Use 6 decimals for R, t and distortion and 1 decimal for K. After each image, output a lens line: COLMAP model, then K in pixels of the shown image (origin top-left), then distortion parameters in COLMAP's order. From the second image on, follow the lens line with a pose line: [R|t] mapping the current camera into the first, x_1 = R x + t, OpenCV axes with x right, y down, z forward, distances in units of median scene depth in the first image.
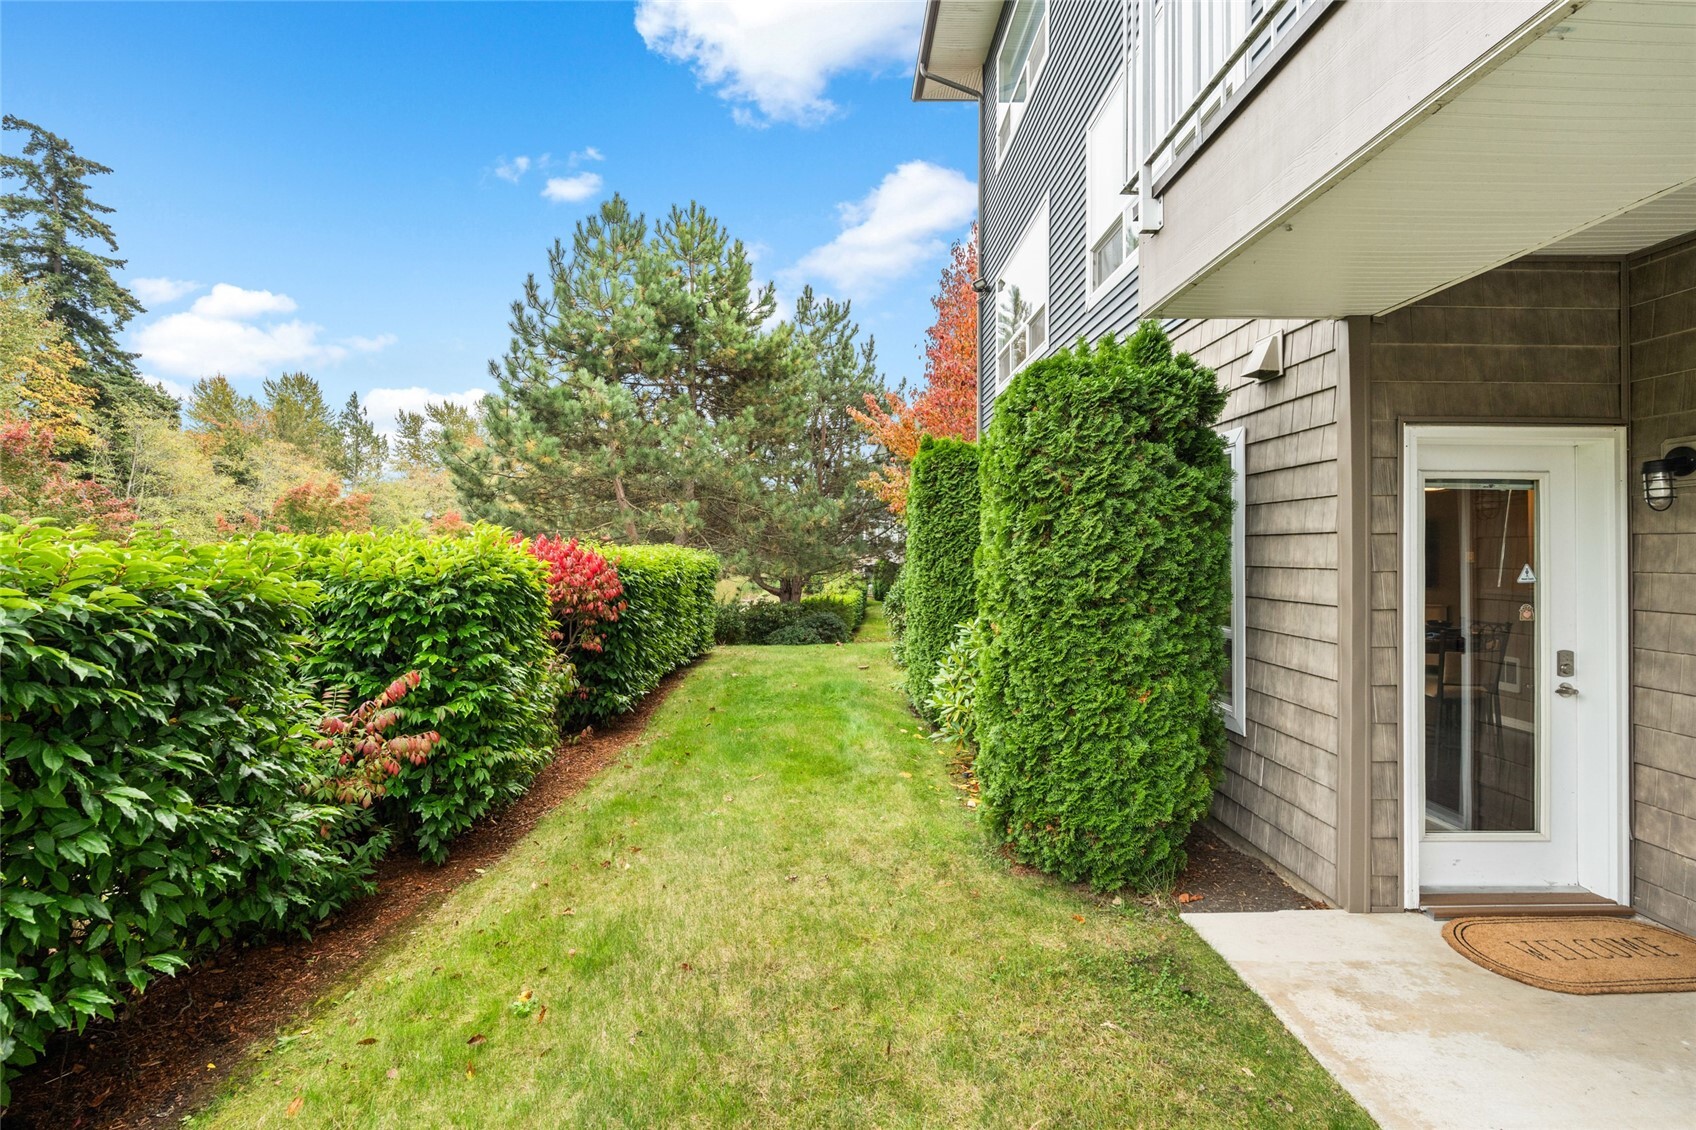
lens RADIAL K [[751.6, 0, 840.5], [0, 751.6, 544.2], [0, 0, 1]] dist [-0.002468, 0.000080]
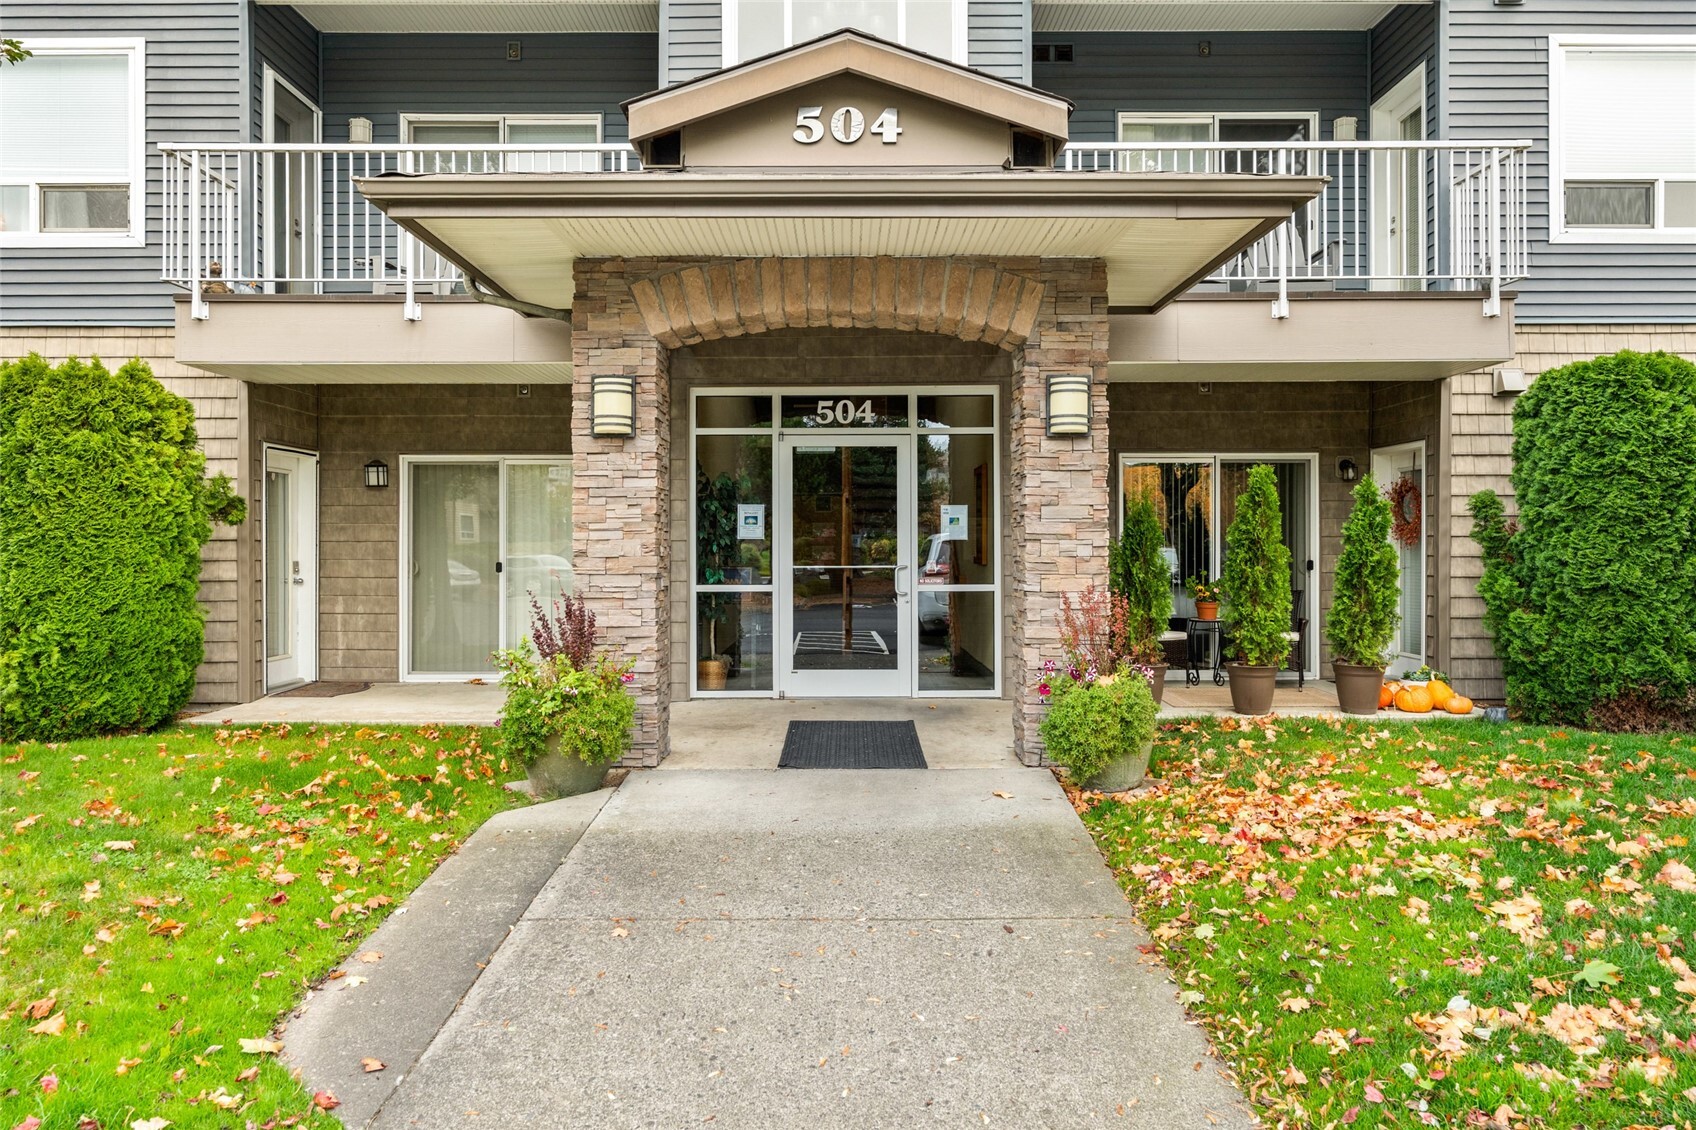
lens RADIAL K [[1153.8, 0, 848.0], [0, 1153.8, 565.0], [0, 0, 1]] dist [-0.006111, -0.001724]
pose [[0.011556, 0.002342, 0.999930, -1.050634], [0.010066, 0.999946, -0.002458, 0.085482], [-0.999883, 0.010093, 0.011532, -0.253626]]
